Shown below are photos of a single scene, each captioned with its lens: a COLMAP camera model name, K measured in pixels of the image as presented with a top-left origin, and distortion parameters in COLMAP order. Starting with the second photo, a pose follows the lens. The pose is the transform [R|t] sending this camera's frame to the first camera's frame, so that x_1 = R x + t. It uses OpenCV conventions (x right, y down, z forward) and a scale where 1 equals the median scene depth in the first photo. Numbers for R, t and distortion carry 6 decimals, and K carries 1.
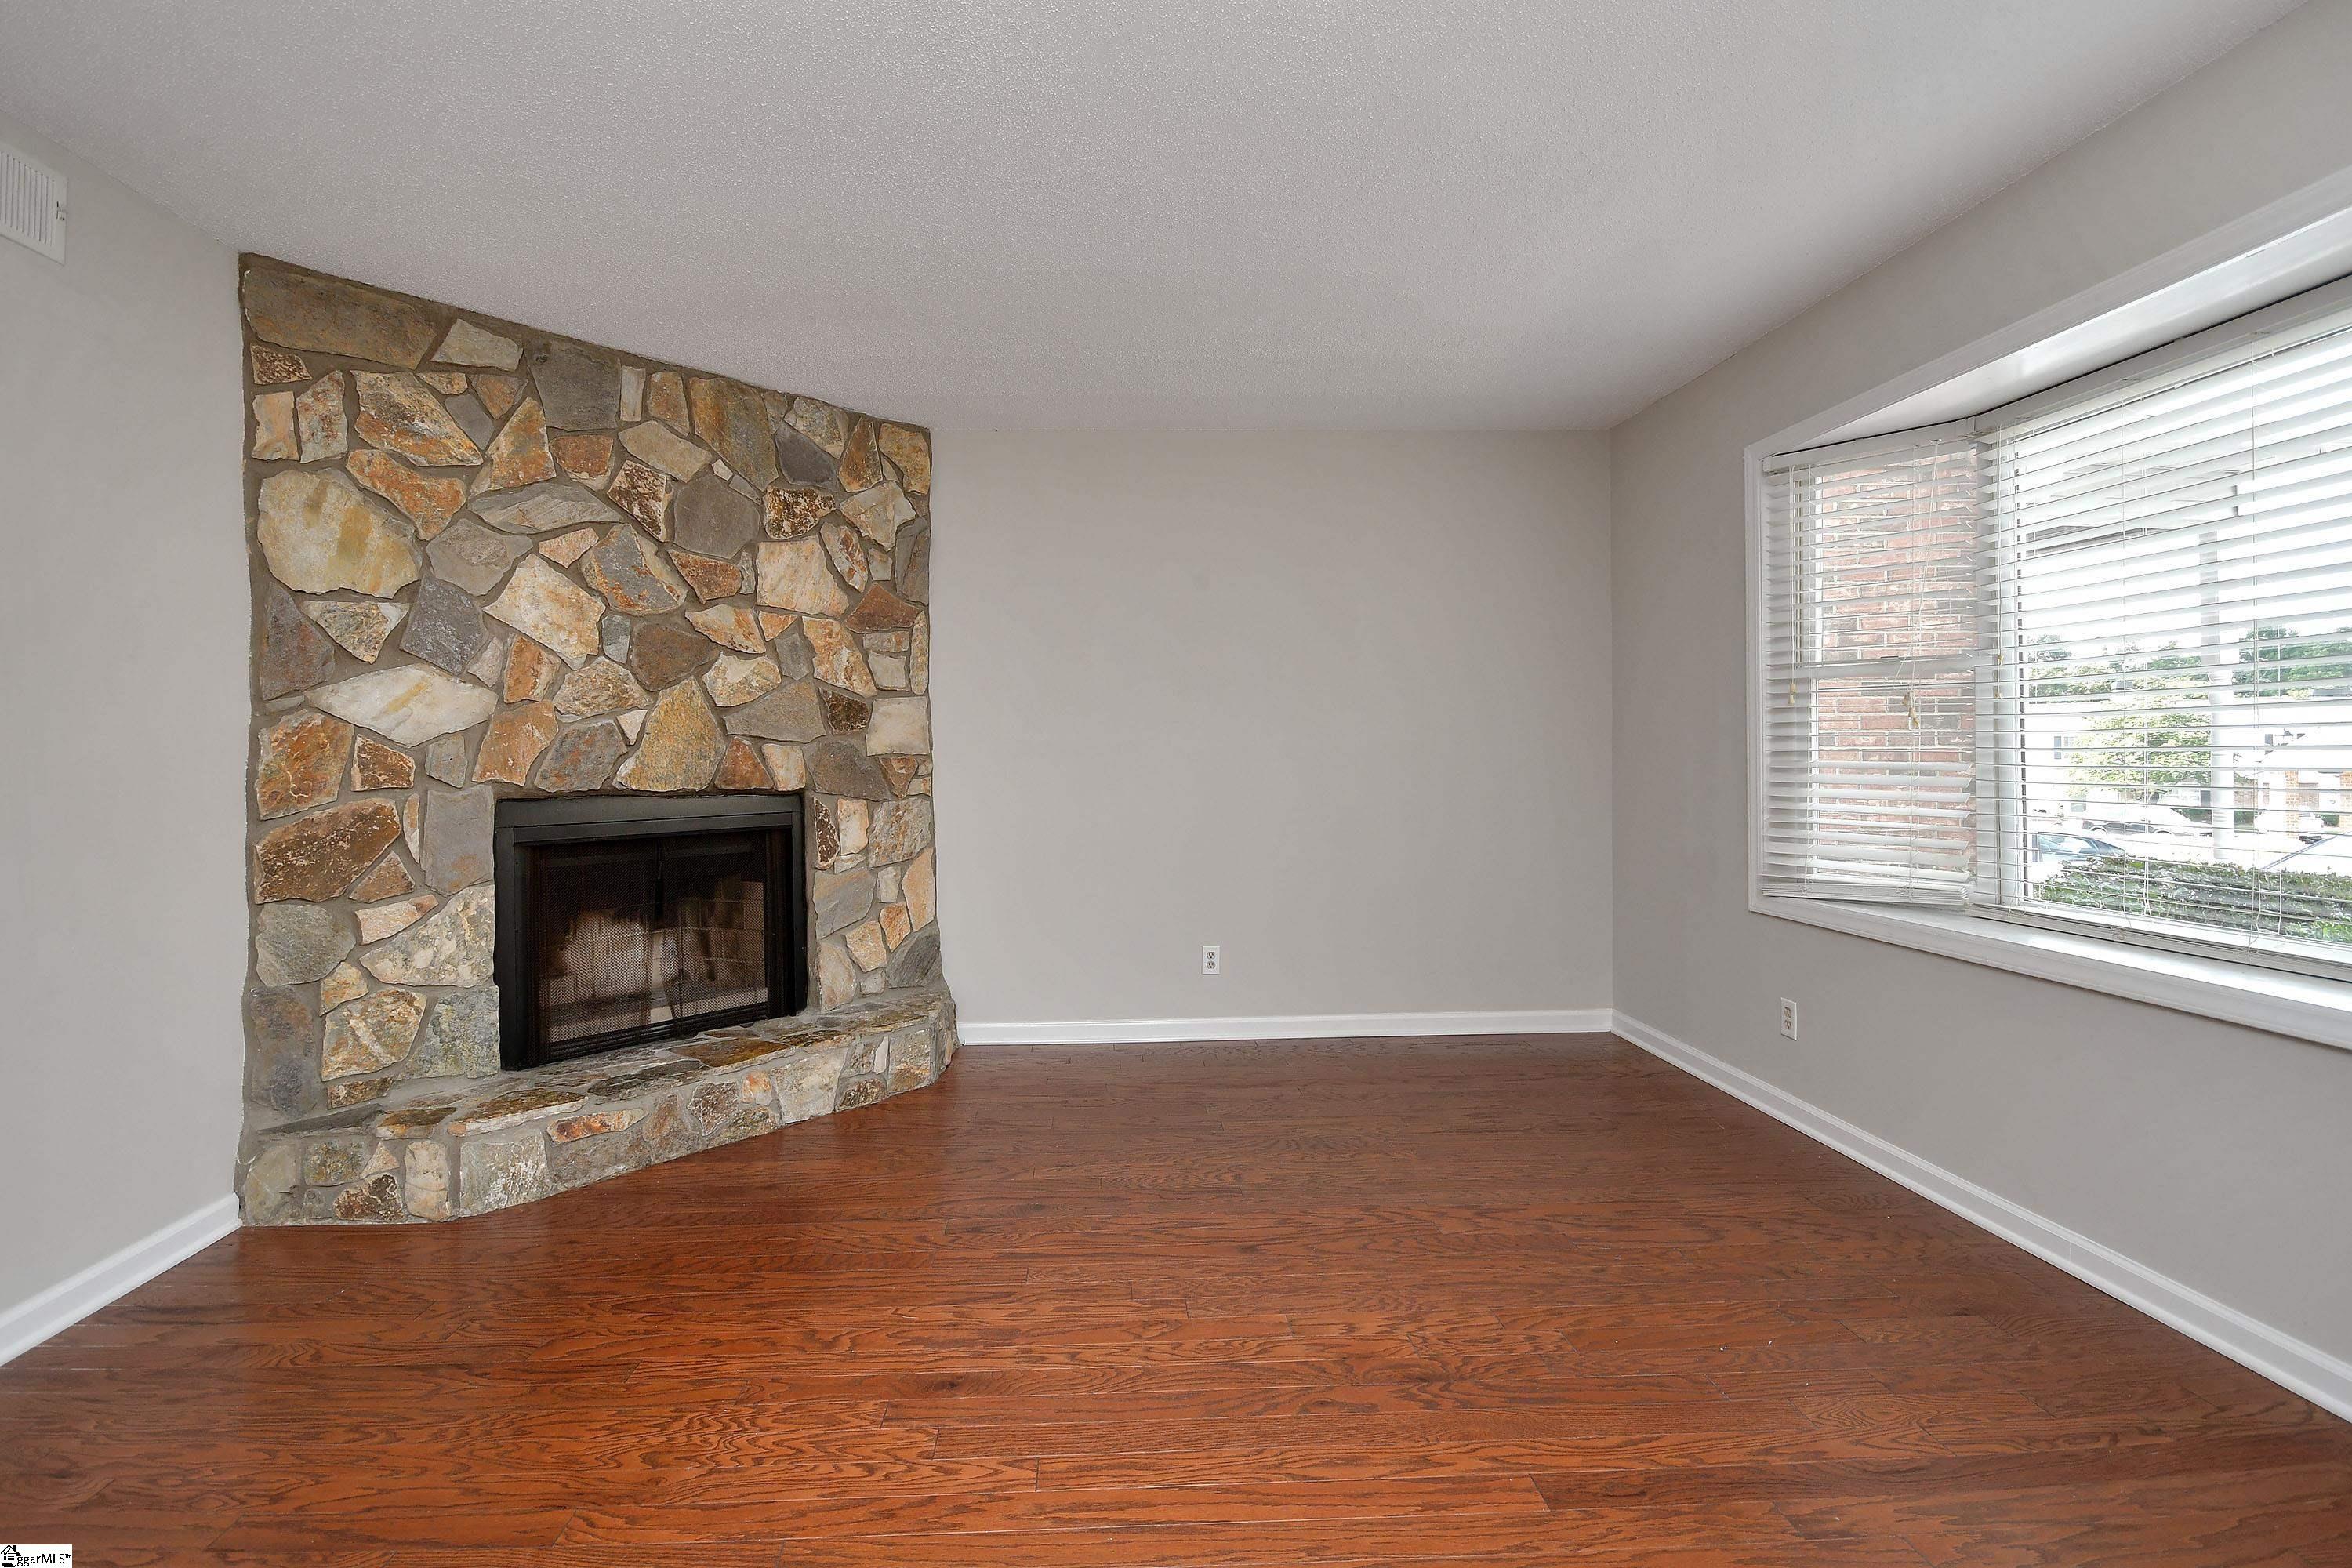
lens RADIAL K [[1057.9, 0, 1190.7], [0, 1057.9, 821.4], [0, 0, 1]] dist [-0.000839, -0.000170]
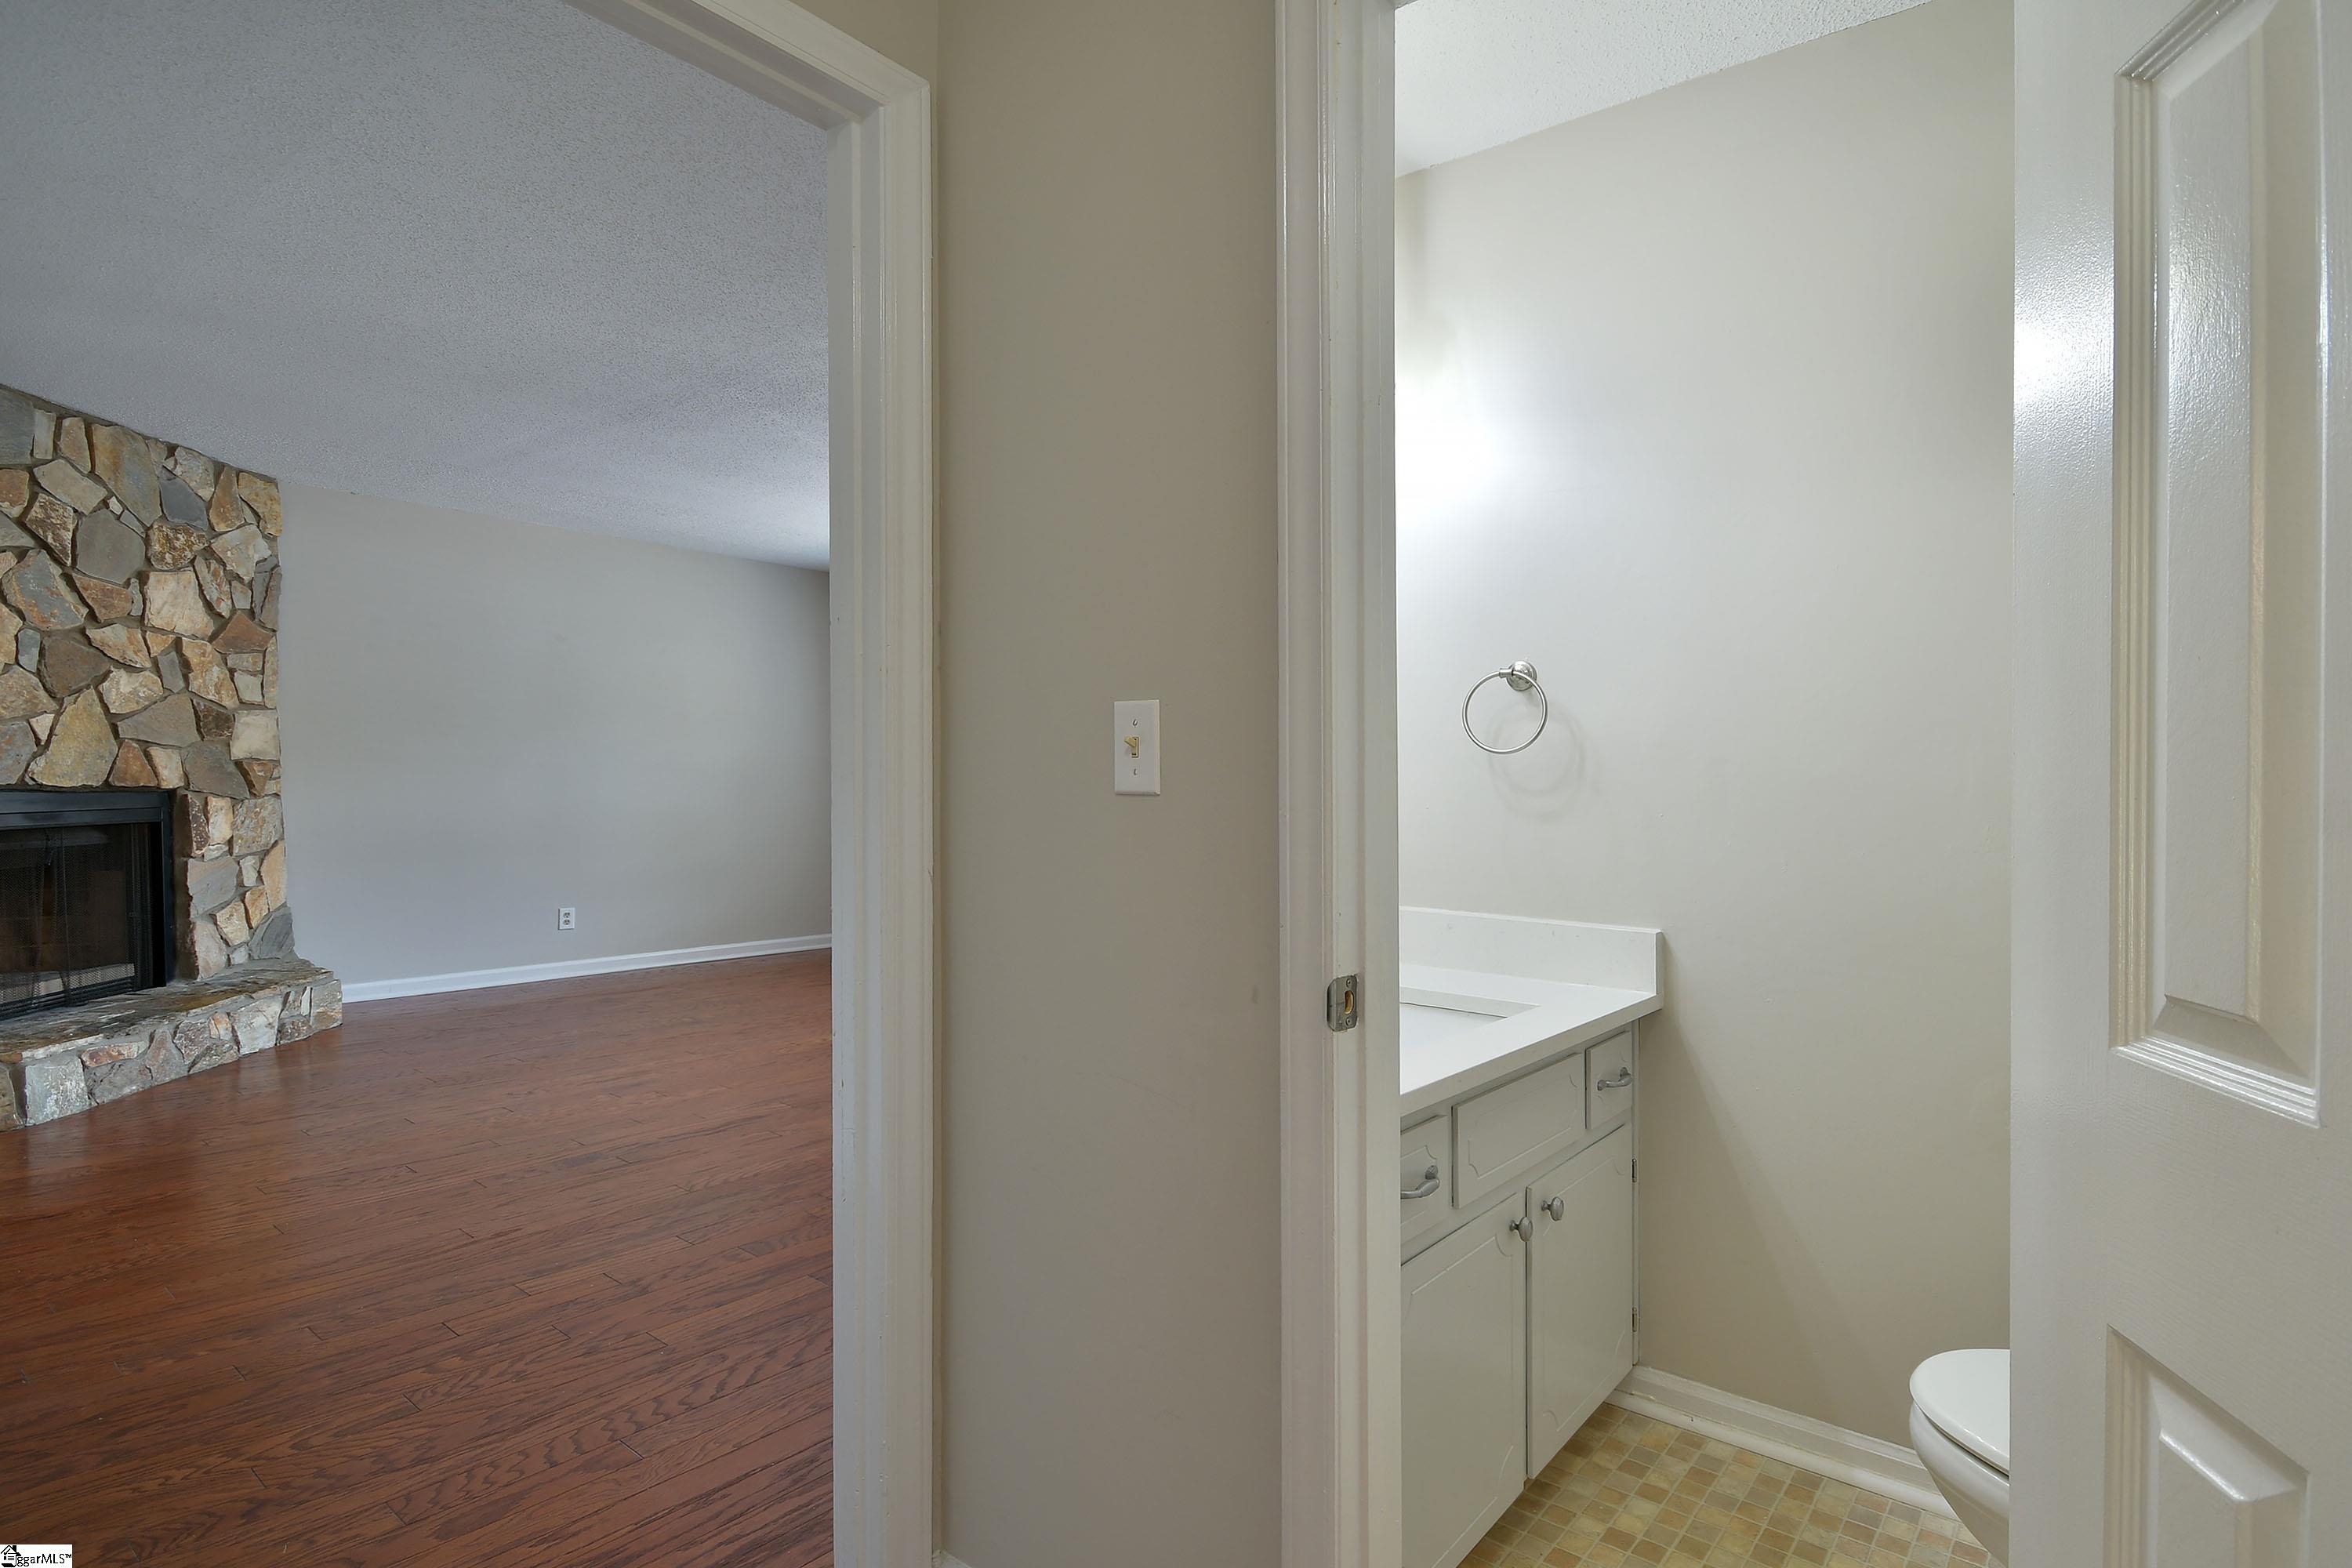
lens RADIAL K [[1057.9, 0, 1190.7], [0, 1057.9, 821.4], [0, 0, 1]] dist [-0.000839, -0.000170]
pose [[0.692145, 0.007444, 0.721720, -0.448992], [0.000666, 0.999940, -0.010952, 0.020192], [-0.721758, 0.008061, 0.692099, -0.603825]]
